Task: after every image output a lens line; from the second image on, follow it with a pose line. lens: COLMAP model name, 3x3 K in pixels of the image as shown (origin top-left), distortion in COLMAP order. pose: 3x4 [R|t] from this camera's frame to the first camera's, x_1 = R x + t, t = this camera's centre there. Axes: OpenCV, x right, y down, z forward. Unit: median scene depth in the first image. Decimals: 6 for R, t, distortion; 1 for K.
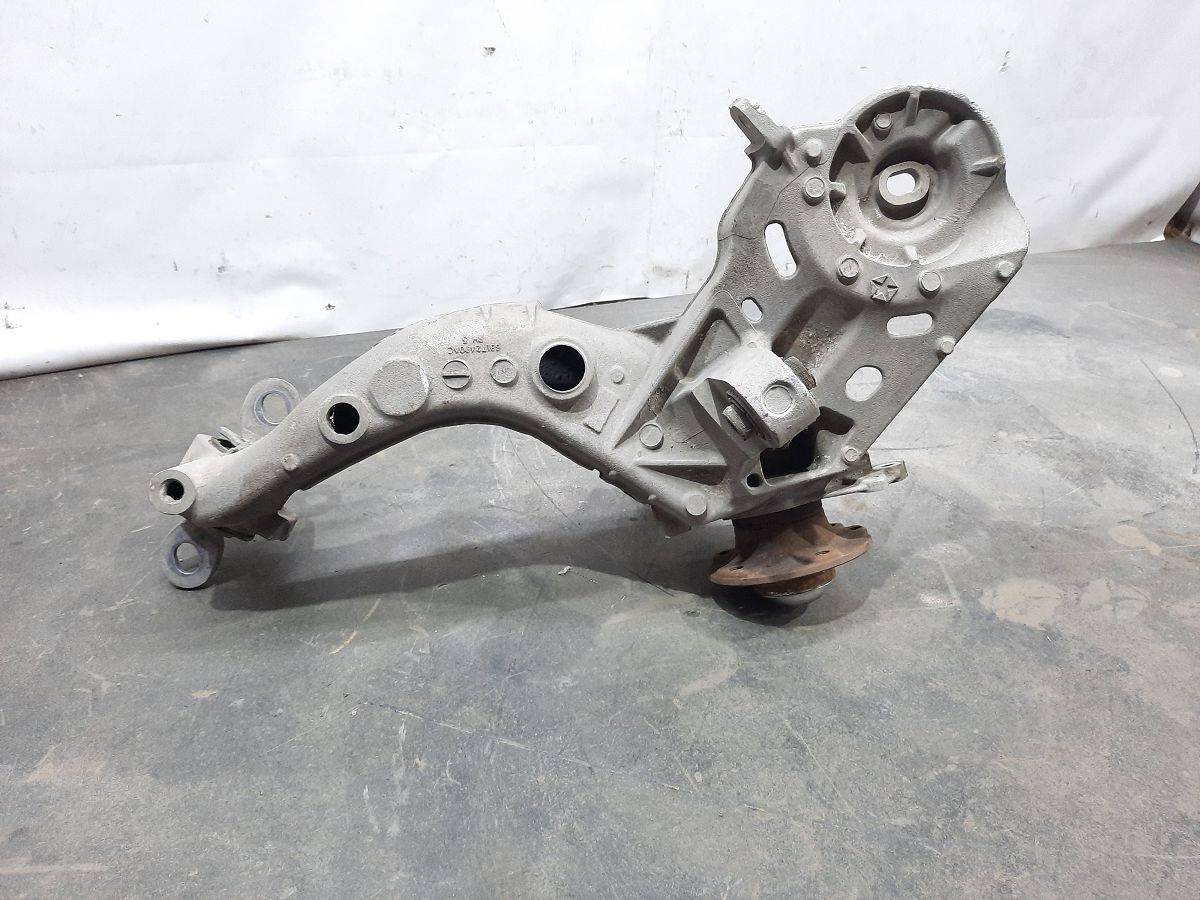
lens RADIAL K [[884.1, 0, 596.9], [0, 884.1, 455.4], [0, 0, 1]] dist [0.047108, -0.052583]
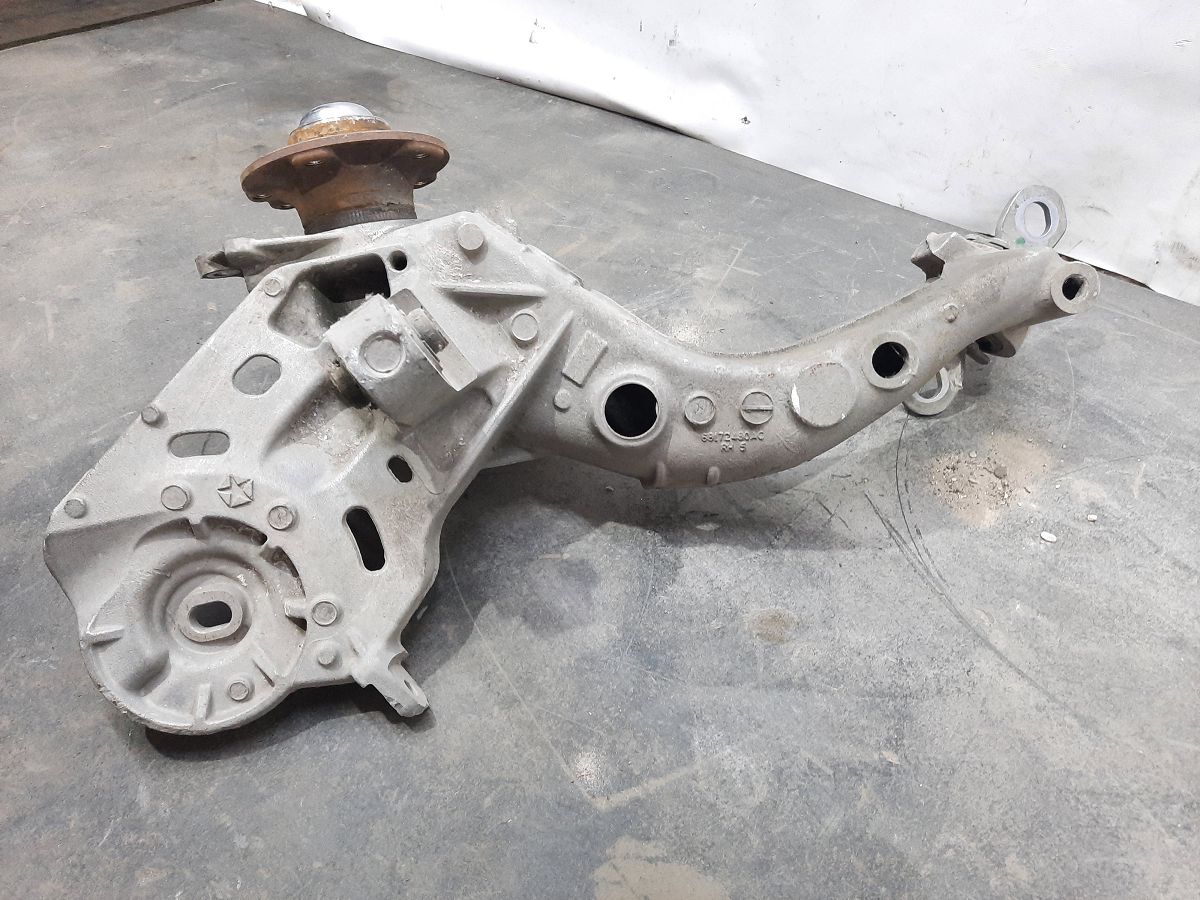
lens RADIAL K [[884.1, 0, 596.9], [0, 884.1, 455.4], [0, 0, 1]] dist [0.047108, -0.052583]
pose [[0.425144, 0.568681, -0.704169, 0.523854], [-0.456836, 0.806434, 0.375453, -0.186823], [0.781379, 0.162069, 0.602645, 0.455549]]
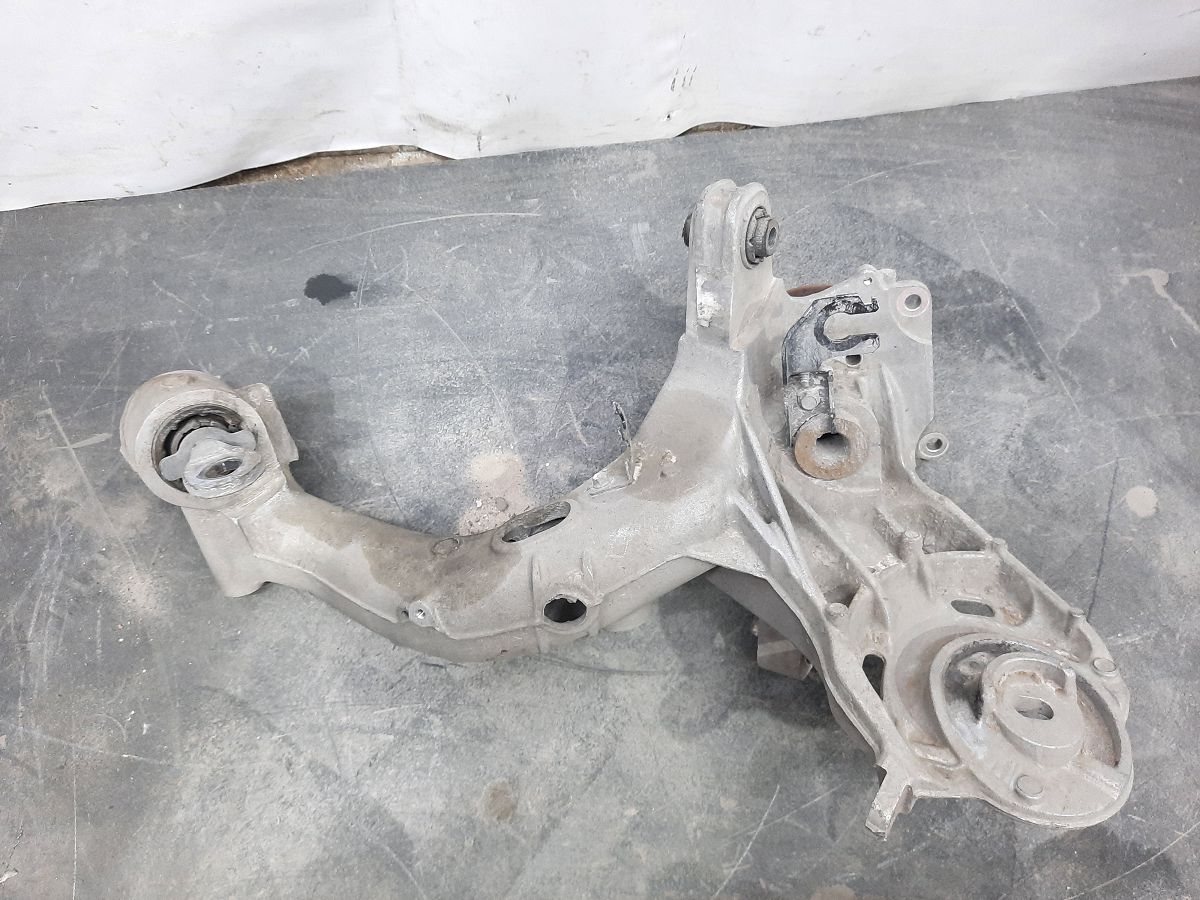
lens RADIAL K [[884.1, 0, 596.9], [0, 884.1, 455.4], [0, 0, 1]] dist [0.047108, -0.052583]
pose [[0.984471, 0.175177, 0.011426, 0.270337], [-0.138381, 0.734341, 0.664526, -0.580805], [0.108018, -0.655787, 0.747178, 0.564037]]
